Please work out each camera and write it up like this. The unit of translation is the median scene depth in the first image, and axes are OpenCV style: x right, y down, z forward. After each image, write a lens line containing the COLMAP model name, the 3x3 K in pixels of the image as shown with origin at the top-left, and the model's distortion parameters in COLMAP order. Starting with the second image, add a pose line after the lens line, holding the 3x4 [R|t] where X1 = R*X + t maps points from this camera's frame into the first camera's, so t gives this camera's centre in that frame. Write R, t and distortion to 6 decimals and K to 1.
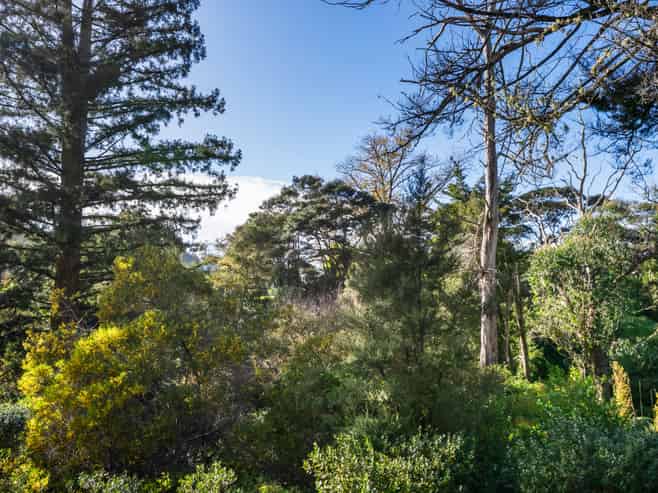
lens RADIAL K [[568.8, 0, 327.2], [0, 568.8, 251.0], [0, 0, 1]] dist [0.002361, 0.000103]
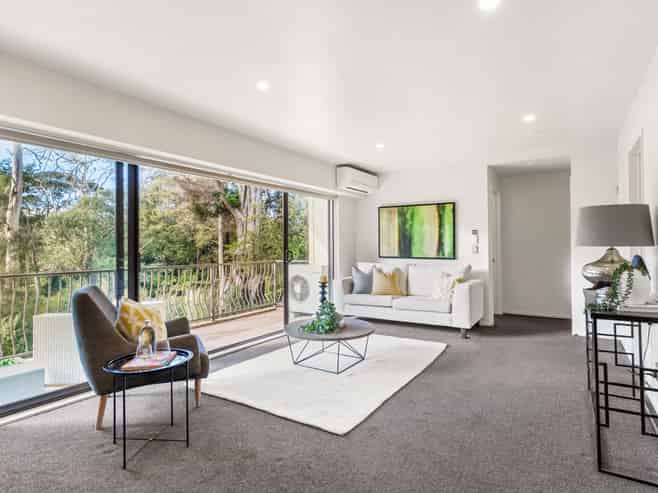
lens RADIAL K [[356.8, 0, 329.0], [0, 356.8, 246.5], [0, 0, 1]] dist [0.001932, 0.001238]
pose [[0.505017, -0.003470, 0.863102, -0.097633], [-0.063292, 0.997151, 0.041042, -0.004314], [-0.860785, -0.075354, 0.503359, -0.164855]]
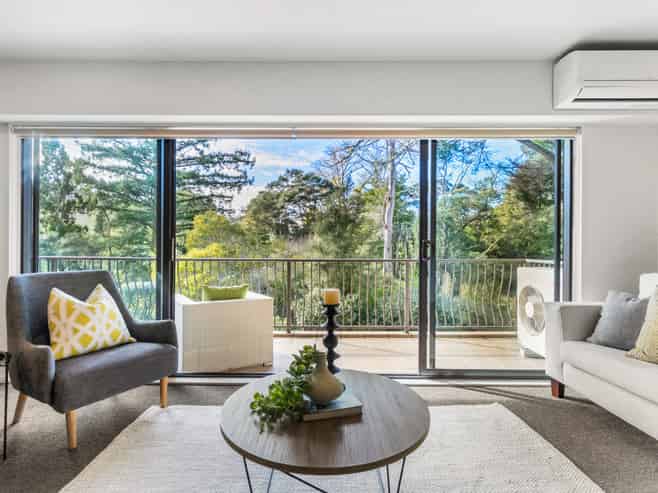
lens RADIAL K [[356.8, 0, 329.0], [0, 356.8, 246.5], [0, 0, 1]] dist [0.001932, 0.001238]
pose [[0.998132, 0.004436, 0.060932, 0.012636], [-0.009898, 0.995925, 0.089642, -0.000702], [-0.060286, -0.090077, 0.994108, -0.158463]]
